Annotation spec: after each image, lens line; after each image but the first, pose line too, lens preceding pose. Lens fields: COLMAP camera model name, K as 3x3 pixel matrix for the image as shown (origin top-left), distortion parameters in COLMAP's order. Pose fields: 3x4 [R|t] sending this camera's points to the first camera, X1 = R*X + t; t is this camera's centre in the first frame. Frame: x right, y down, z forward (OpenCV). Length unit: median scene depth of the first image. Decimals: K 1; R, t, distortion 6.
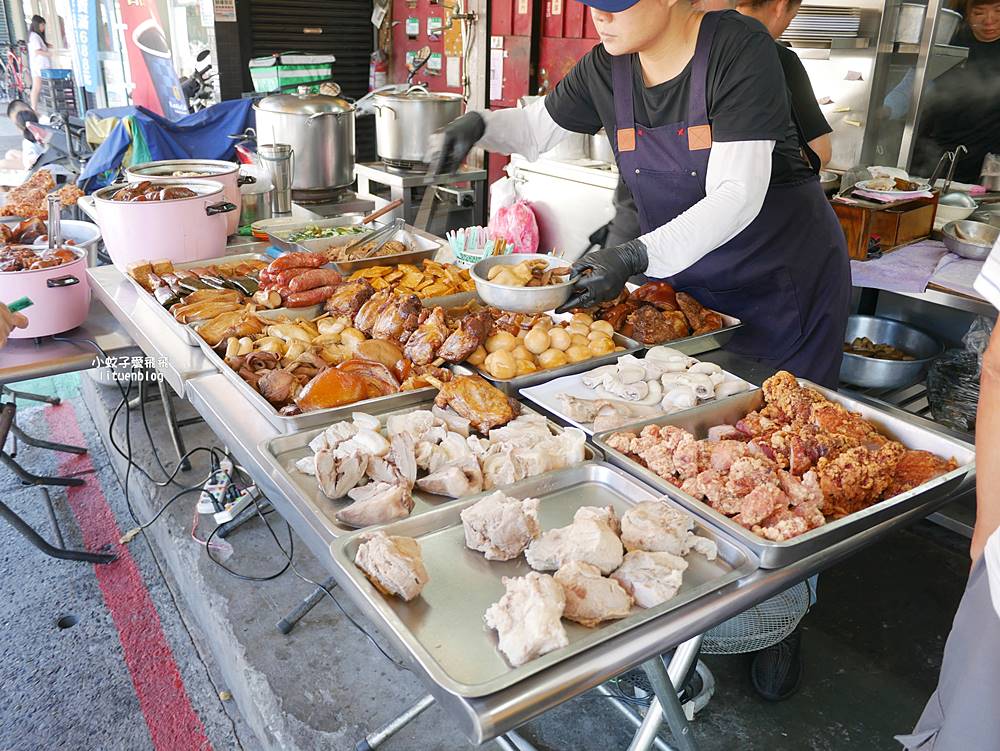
lens RADIAL K [[859.1, 0, 500.0], [0, 859.1, 375.5], [0, 0, 1]] dist [-0.073186, 0.071612]
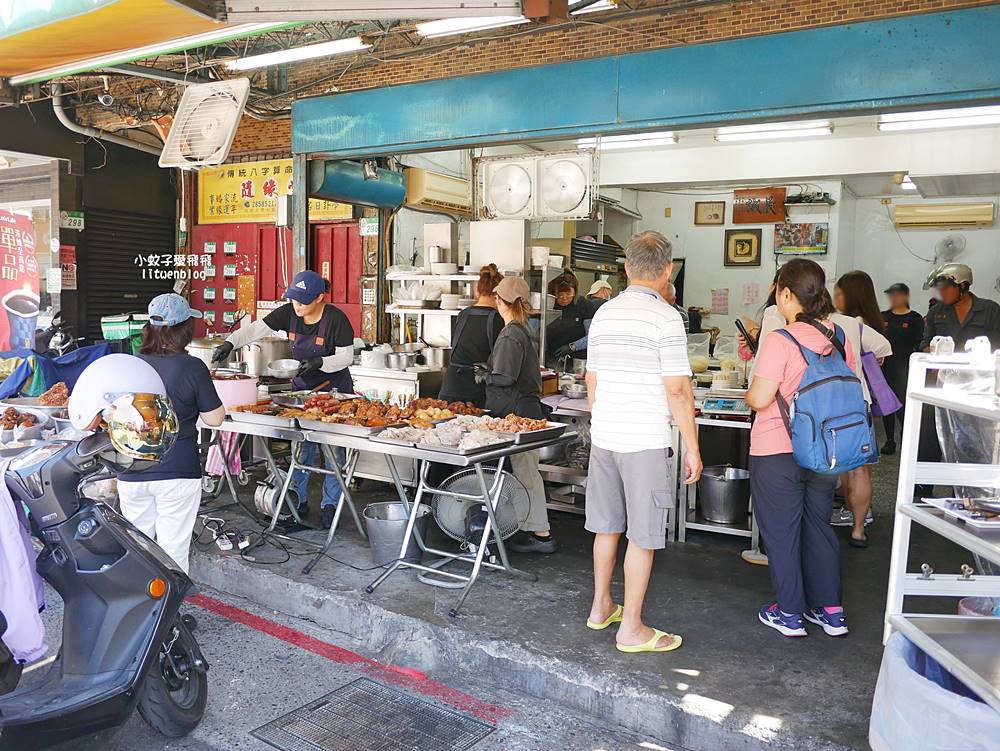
lens RADIAL K [[859.1, 0, 500.0], [0, 859.1, 375.5], [0, 0, 1]] dist [-0.073186, 0.071612]
pose [[0.931156, -0.032303, 0.363186, -0.208771], [0.130995, 0.959204, -0.250537, 0.158429], [-0.340276, 0.280865, 0.897400, -0.458840]]
